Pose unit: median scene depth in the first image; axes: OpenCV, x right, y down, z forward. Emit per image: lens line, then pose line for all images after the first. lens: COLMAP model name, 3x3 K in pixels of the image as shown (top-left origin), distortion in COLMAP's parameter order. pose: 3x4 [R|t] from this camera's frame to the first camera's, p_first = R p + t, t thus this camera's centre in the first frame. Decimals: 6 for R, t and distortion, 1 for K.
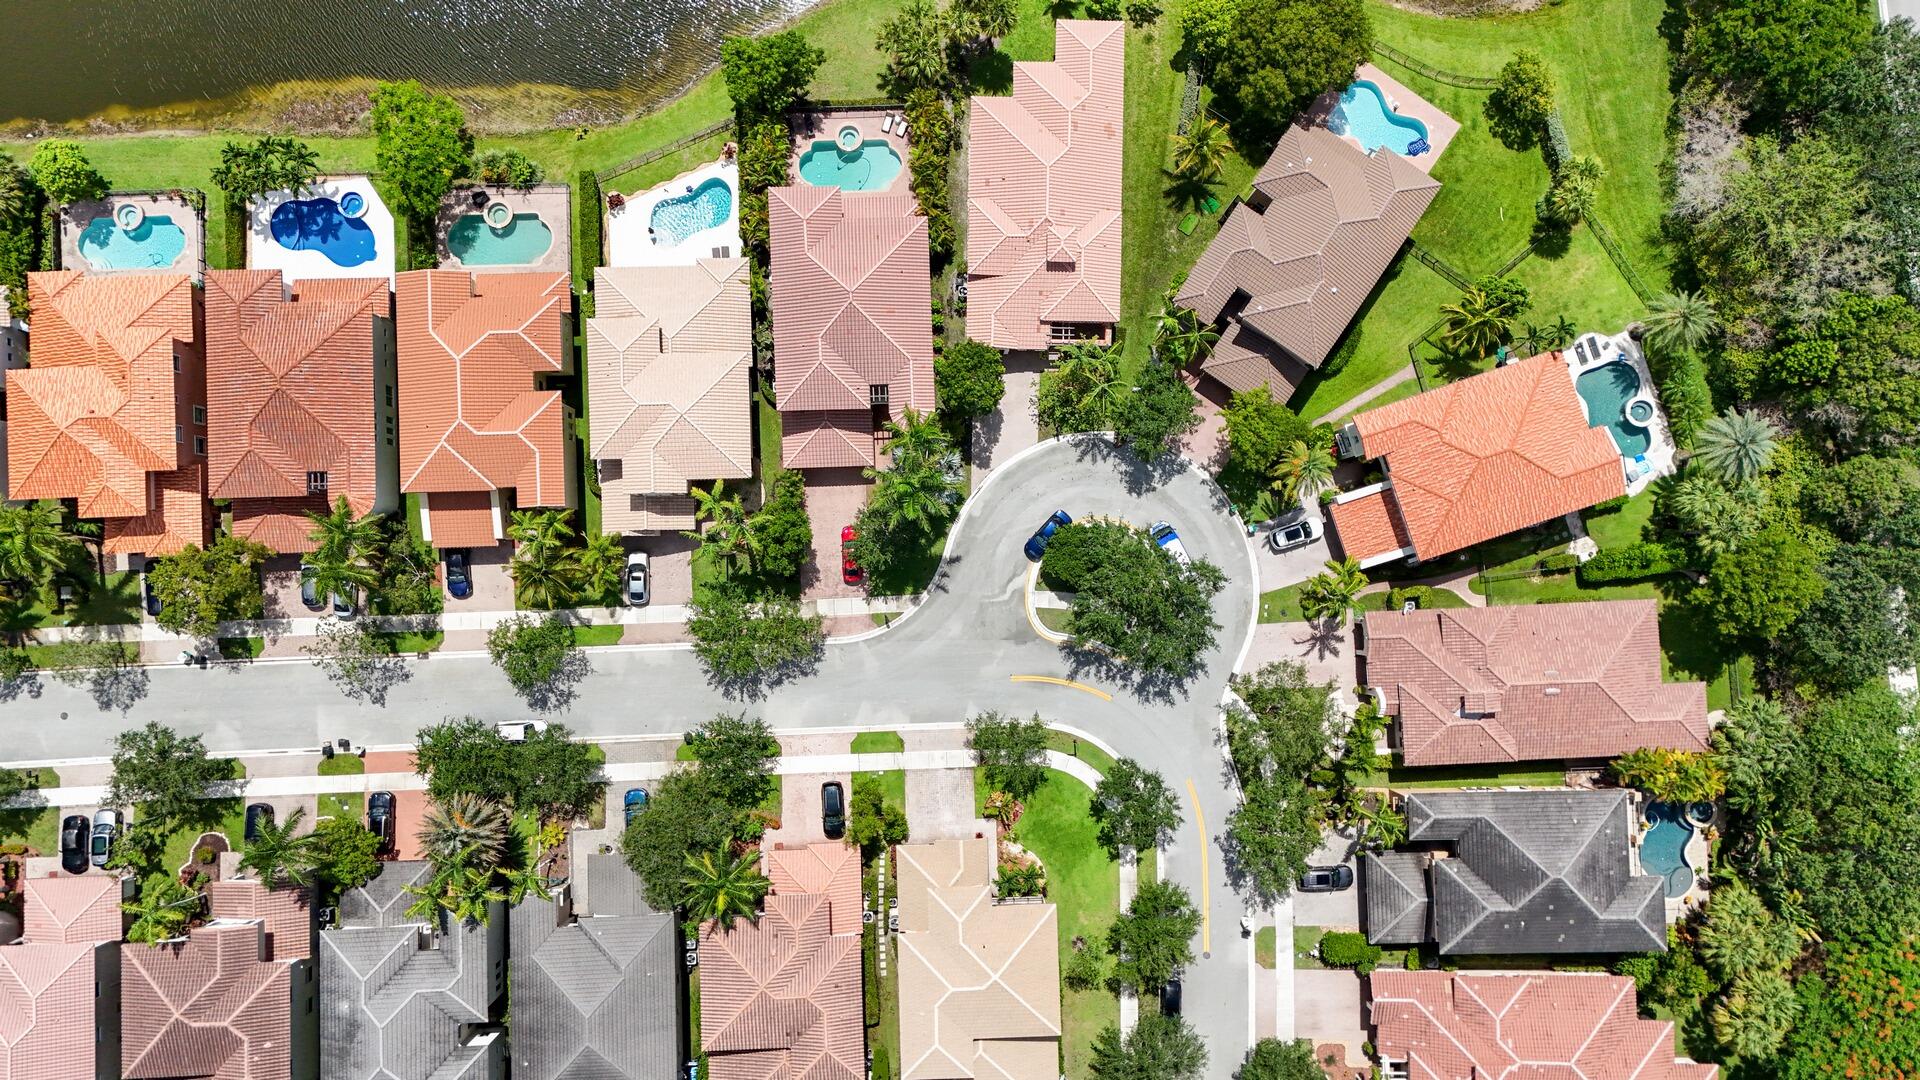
lens RADIAL K [[1364.9, 0, 985.2], [0, 1364.9, 546.9], [0, 0, 1]] dist [0.085335, -0.066674]
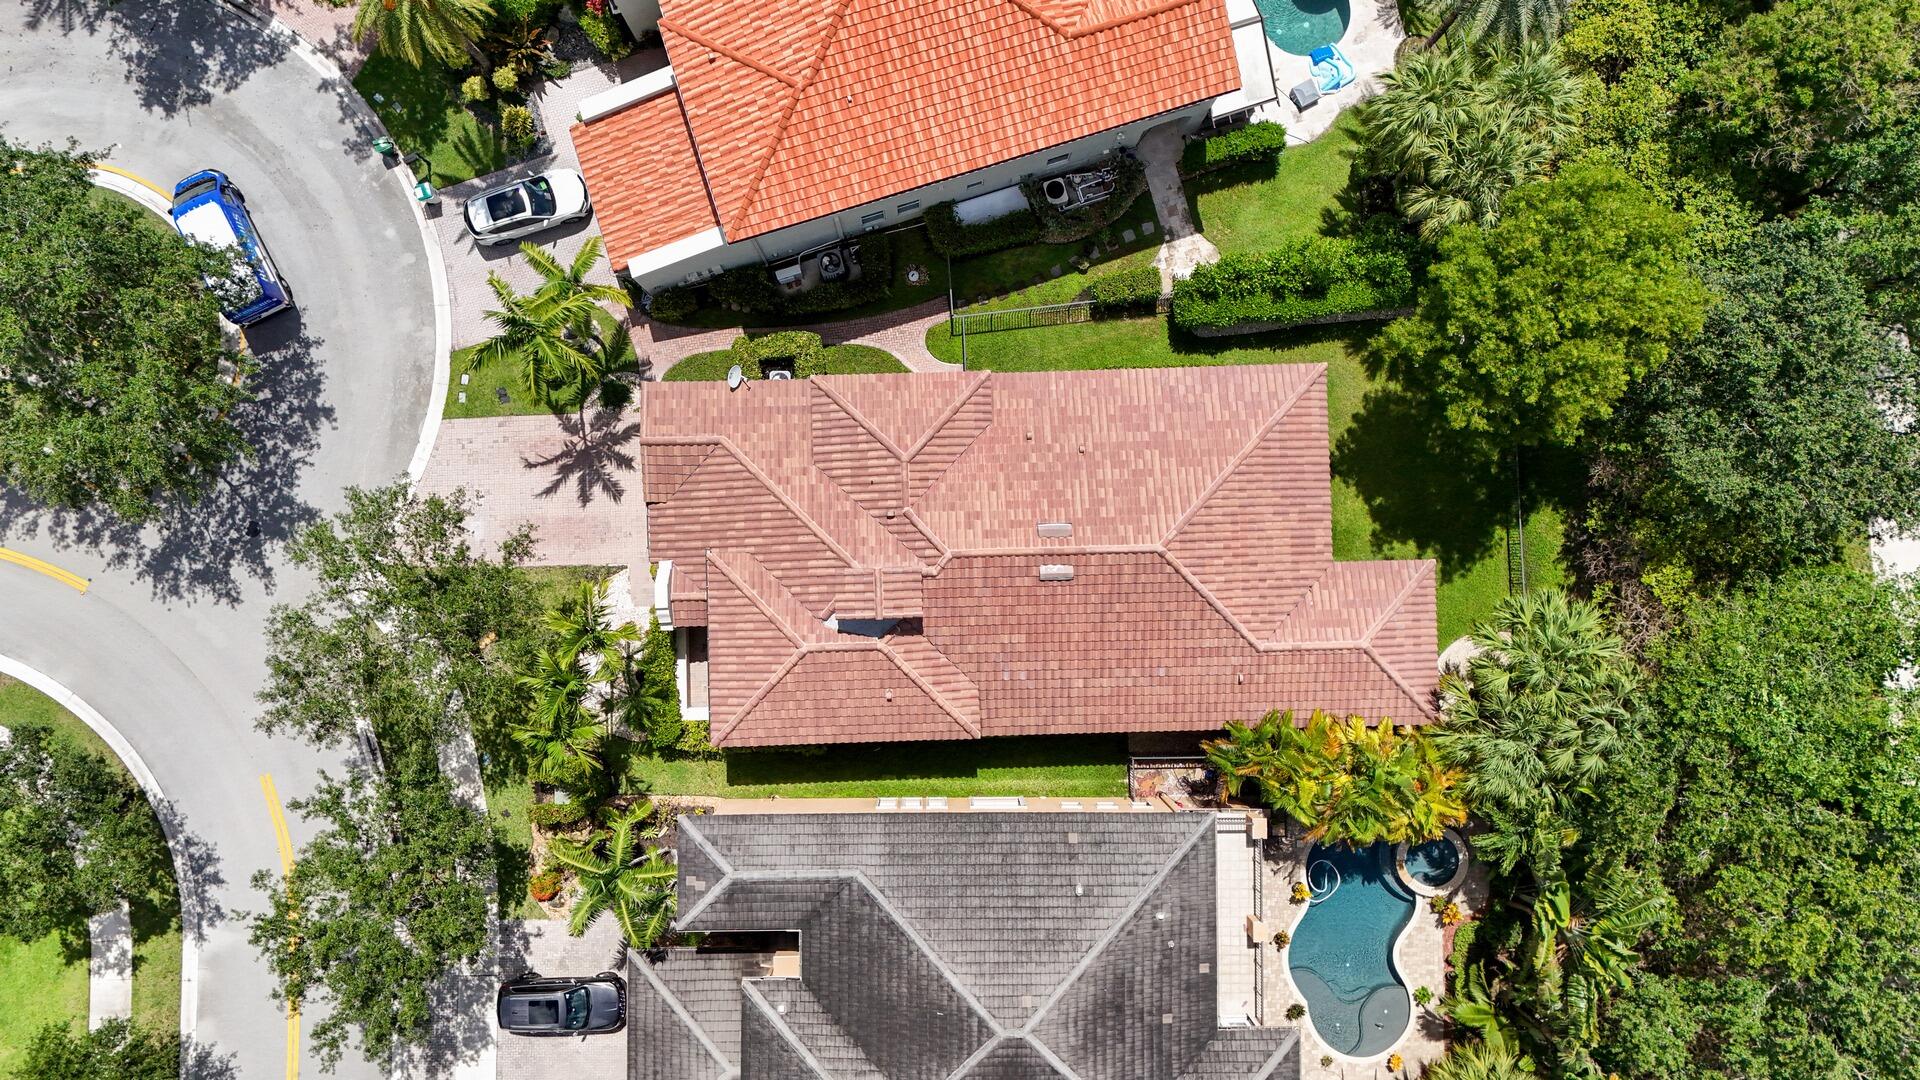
lens RADIAL K [[1390.2, 0, 960.0], [0, 1390.2, 540.0], [0, 0, 1]] dist [0.074861, -0.047898]
pose [[0.999832, 0.017662, -0.004813, 0.378627], [-0.017582, 0.999714, 0.016185, 0.087514], [0.005097, -0.016098, 0.999857, 0.576888]]
